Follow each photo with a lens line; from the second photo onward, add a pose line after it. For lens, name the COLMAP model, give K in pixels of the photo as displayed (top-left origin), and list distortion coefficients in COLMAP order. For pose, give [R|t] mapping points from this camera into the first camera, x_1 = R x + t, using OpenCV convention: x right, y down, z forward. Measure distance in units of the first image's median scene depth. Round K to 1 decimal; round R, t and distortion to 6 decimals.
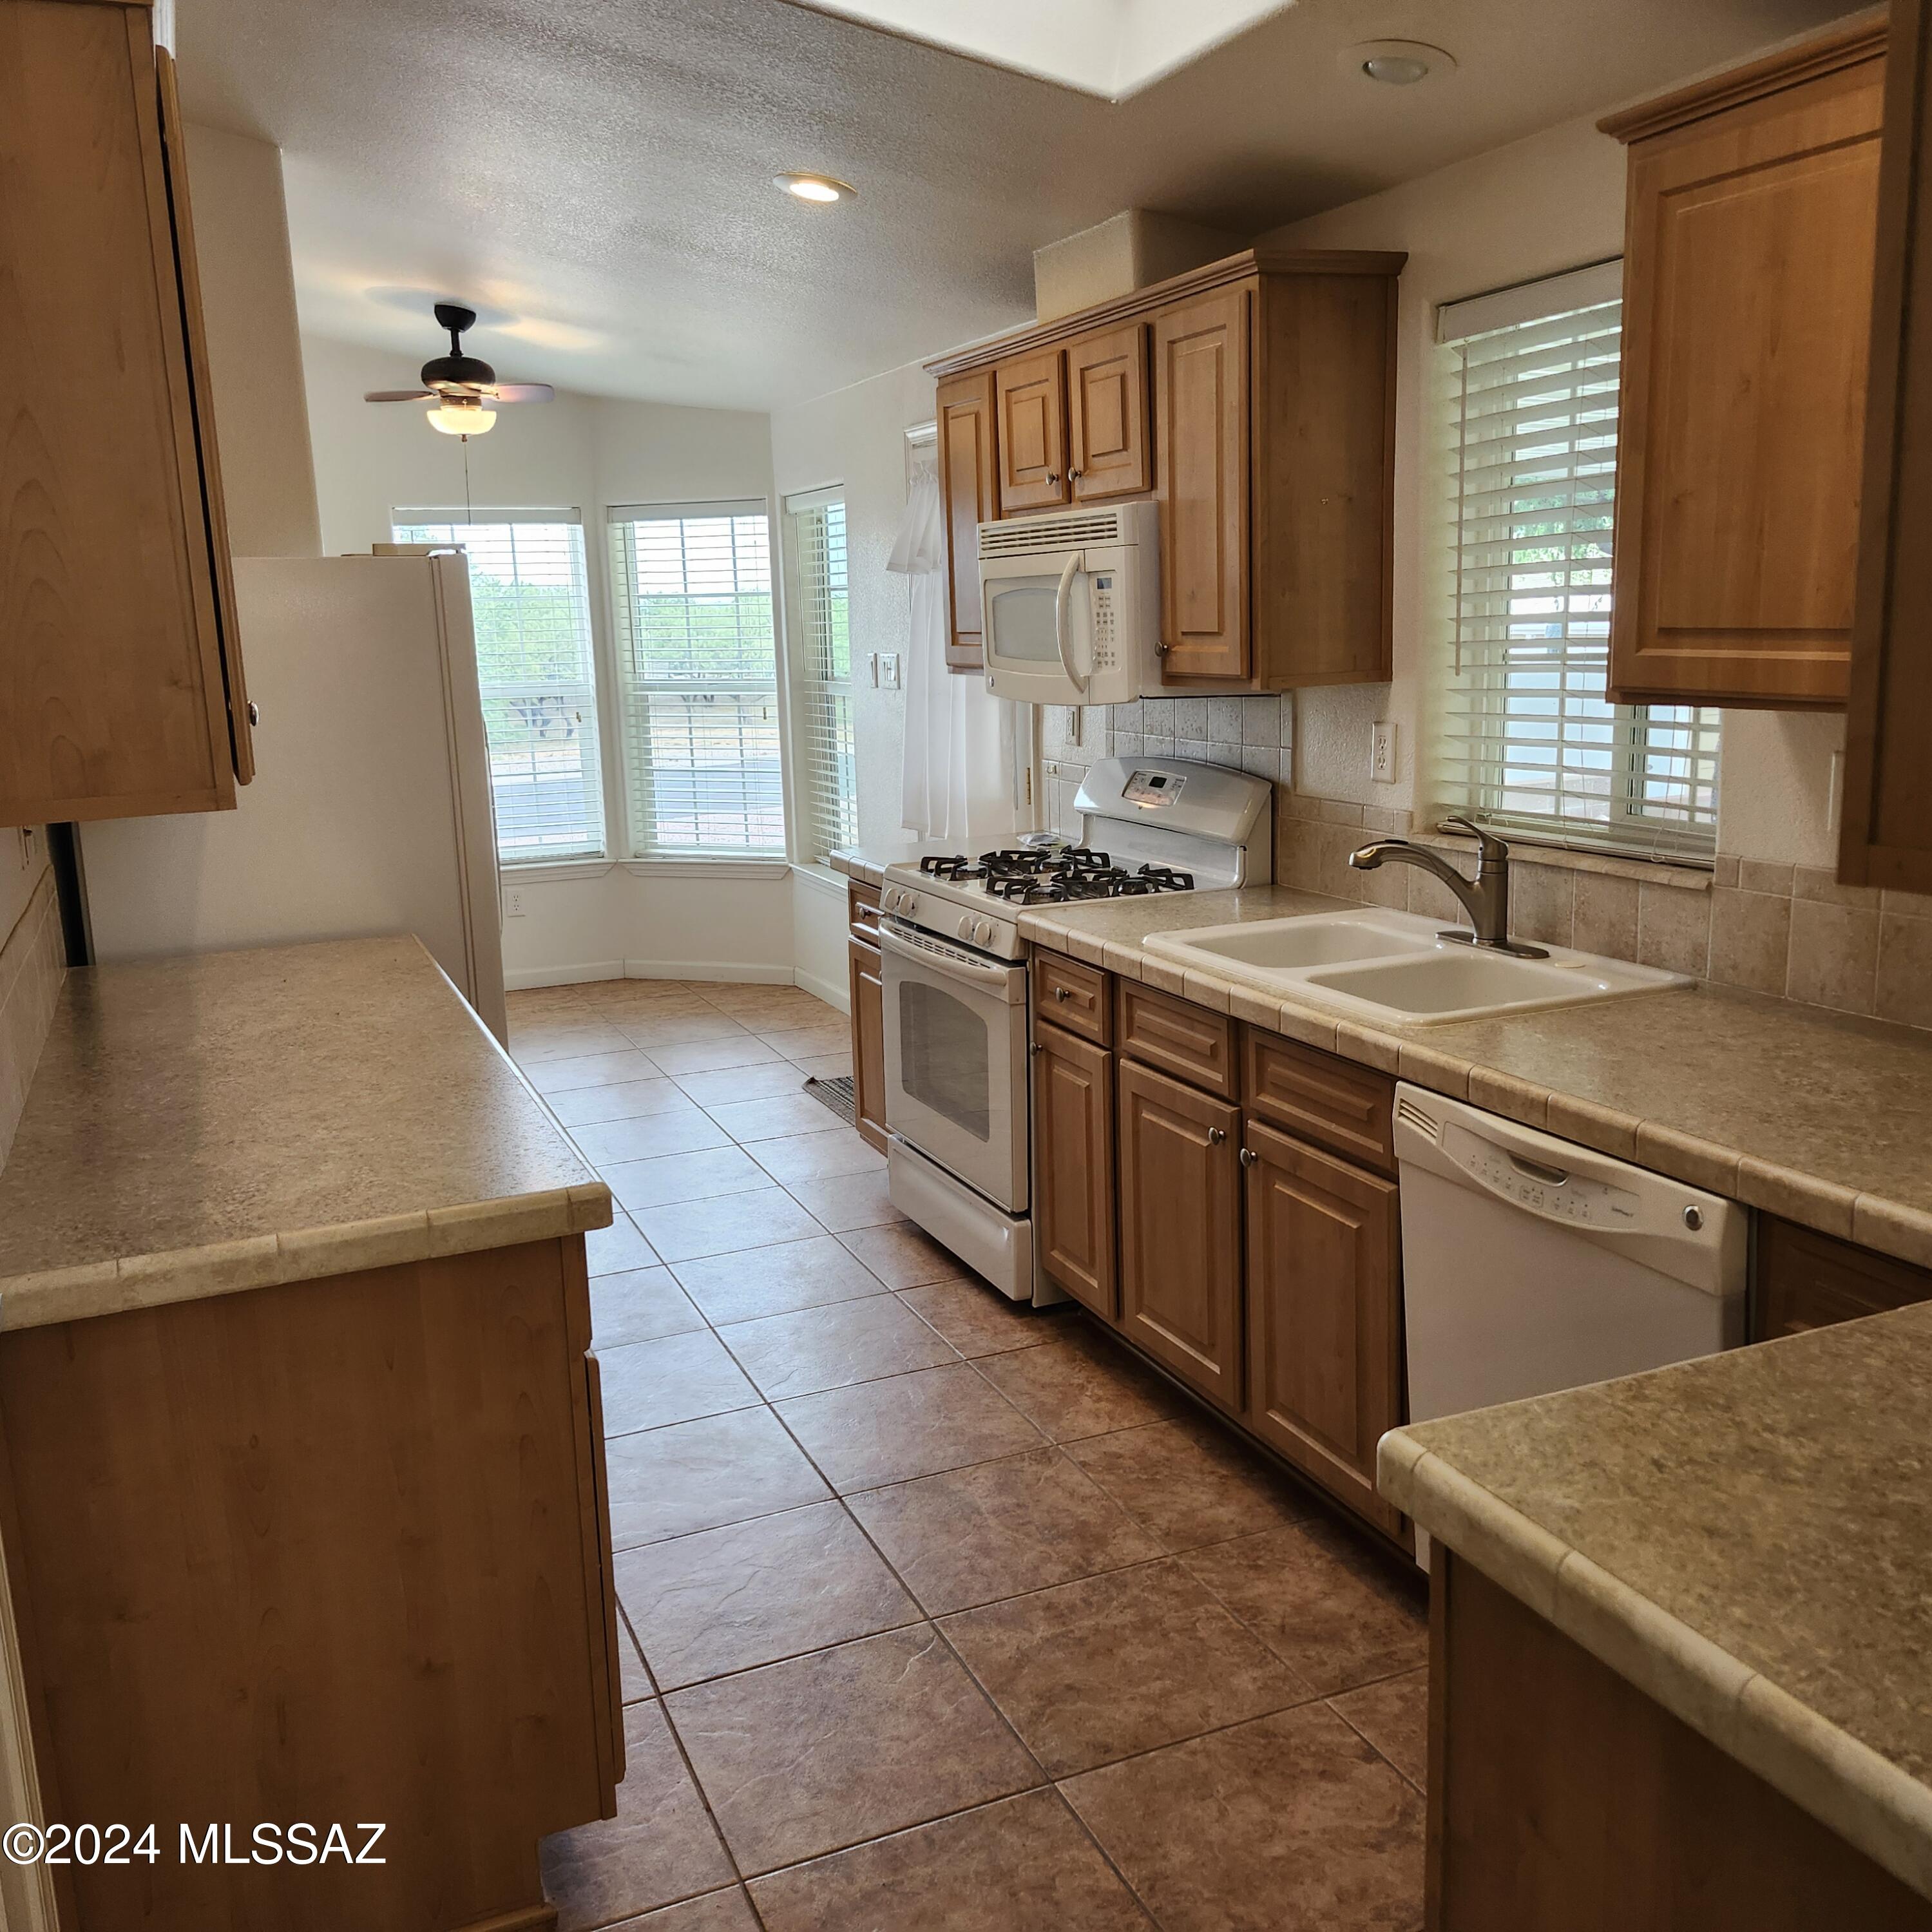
lens RADIAL K [[1825.6, 0, 966.0], [0, 1825.6, 966.0], [0, 0, 1]] dist [0.166356, -0.179693]
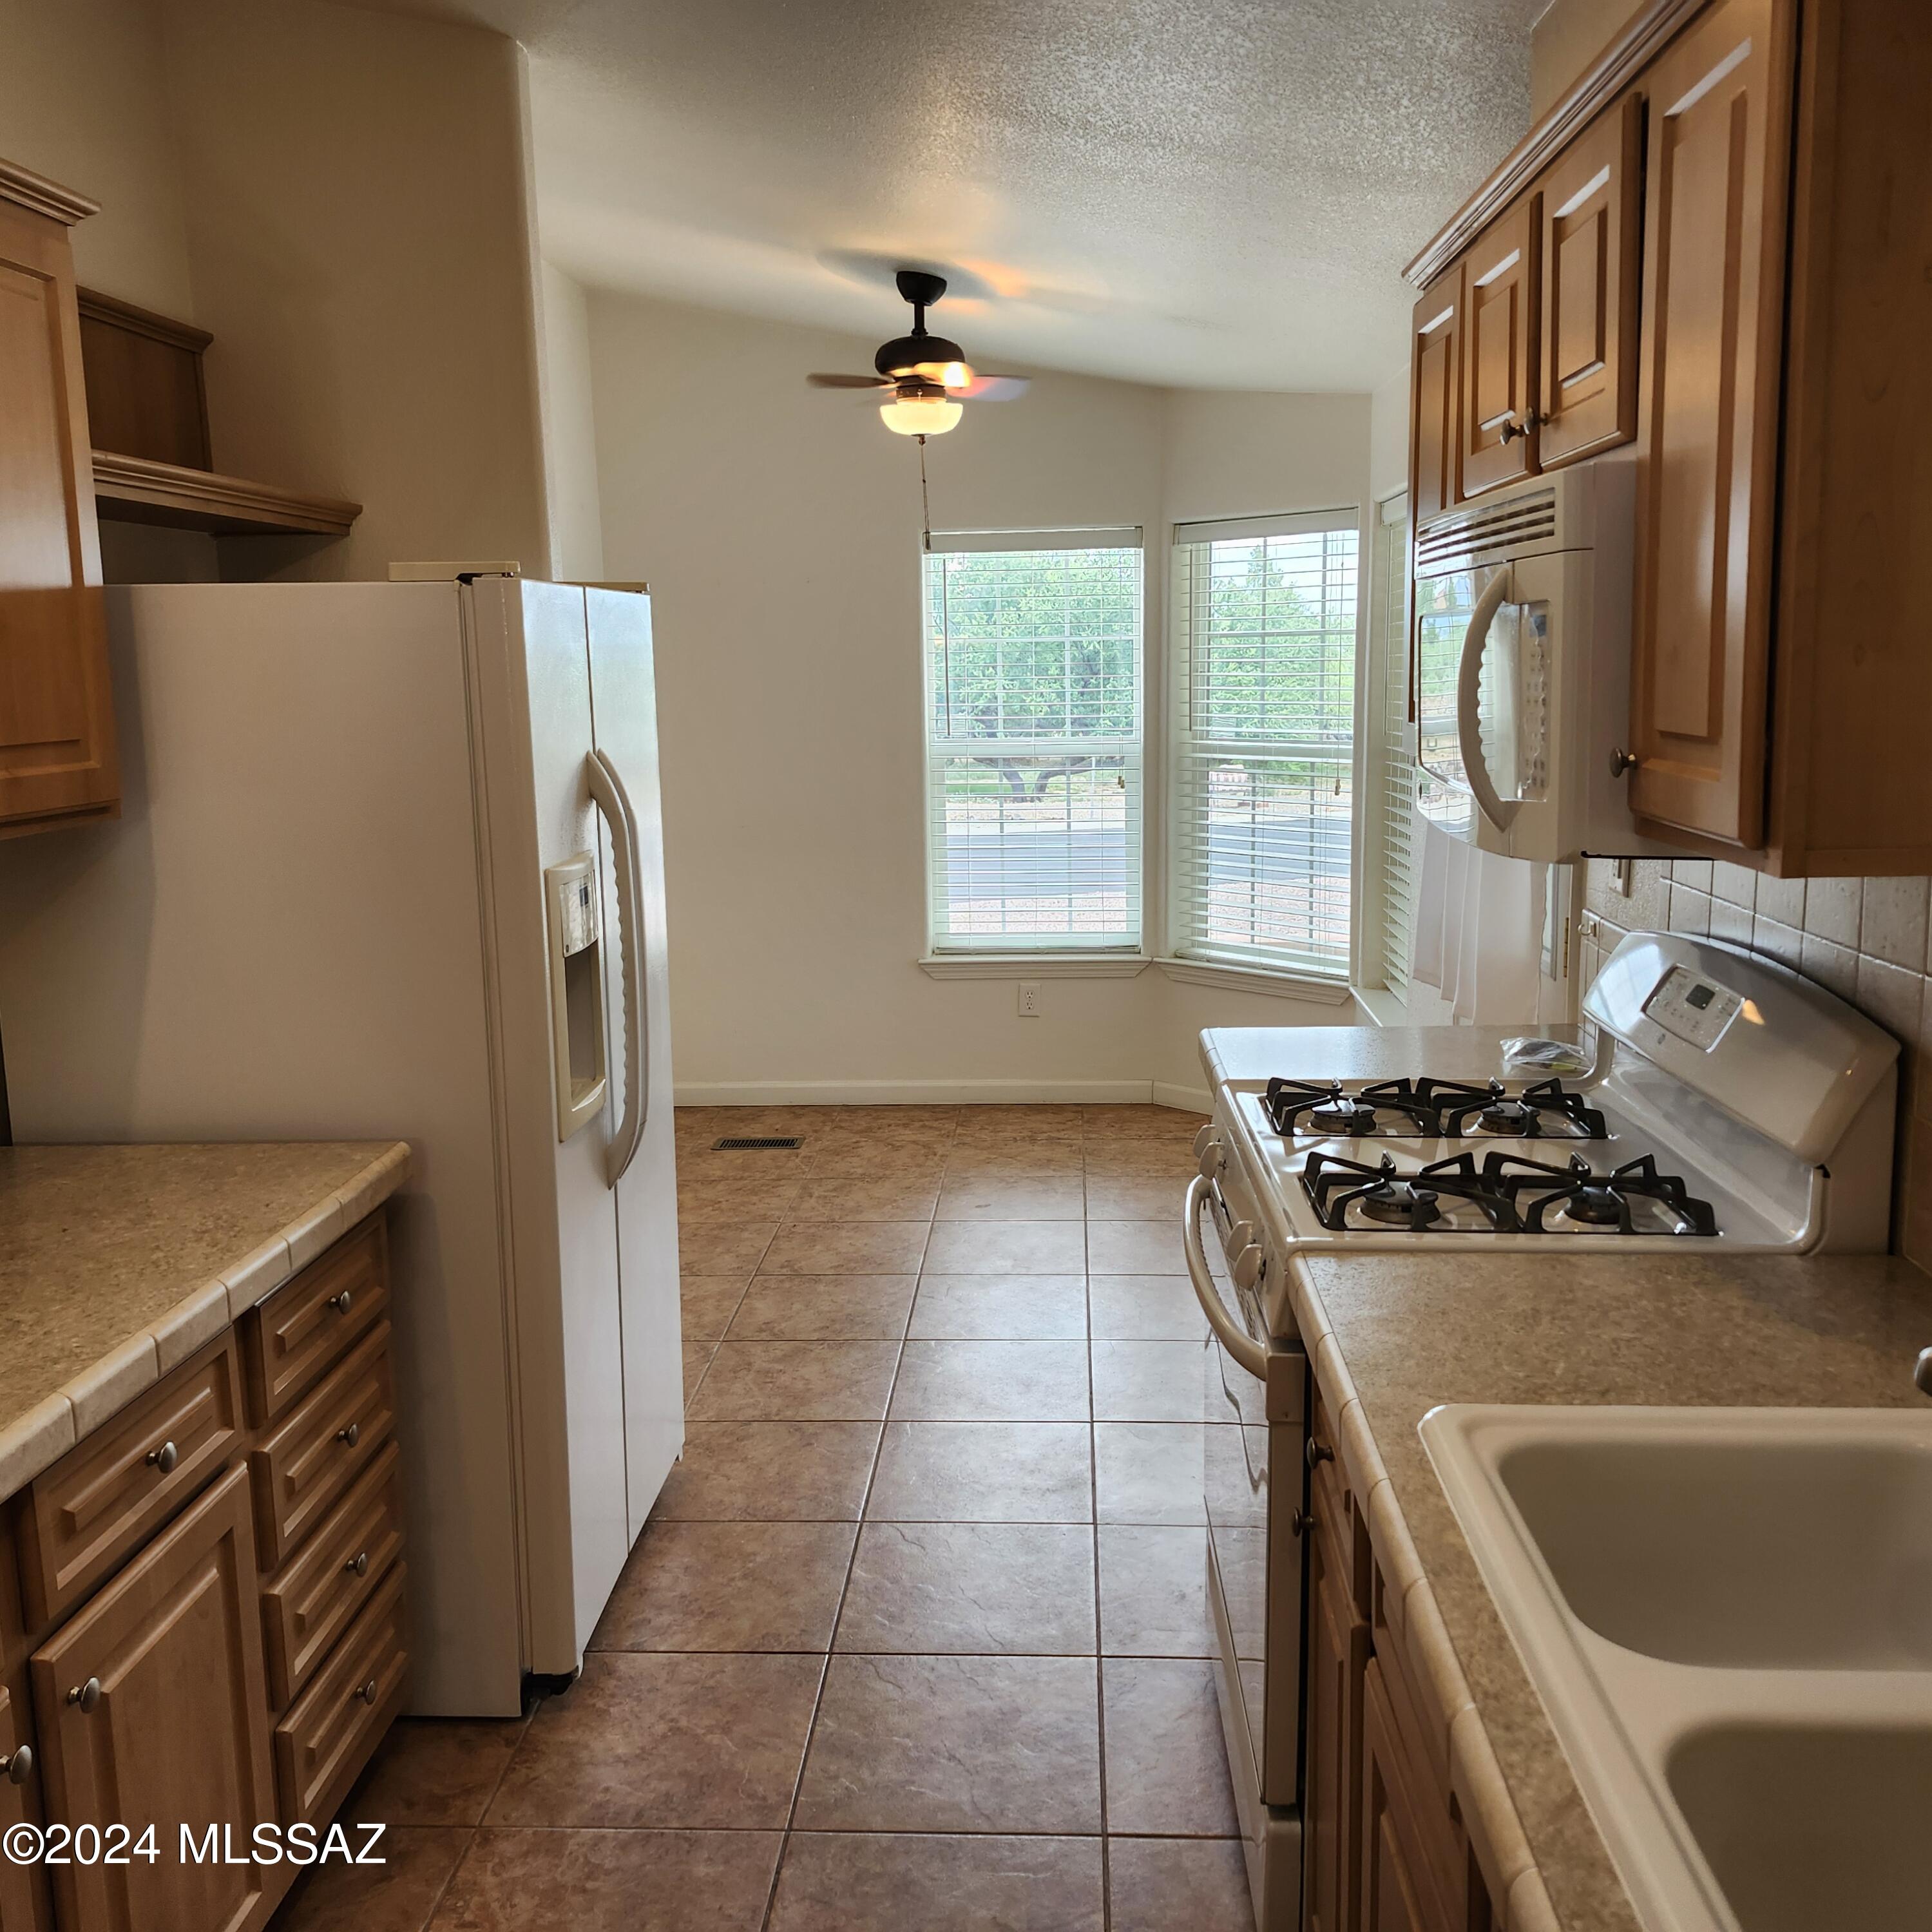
lens RADIAL K [[1825.6, 0, 966.0], [0, 1825.6, 966.0], [0, 0, 1]] dist [0.166356, -0.179693]
pose [[0.900922, 0.089340, -0.424686, 0.094464], [-0.096201, 0.995348, 0.005309, -0.061033], [0.423185, 0.036072, 0.905325, 0.281442]]
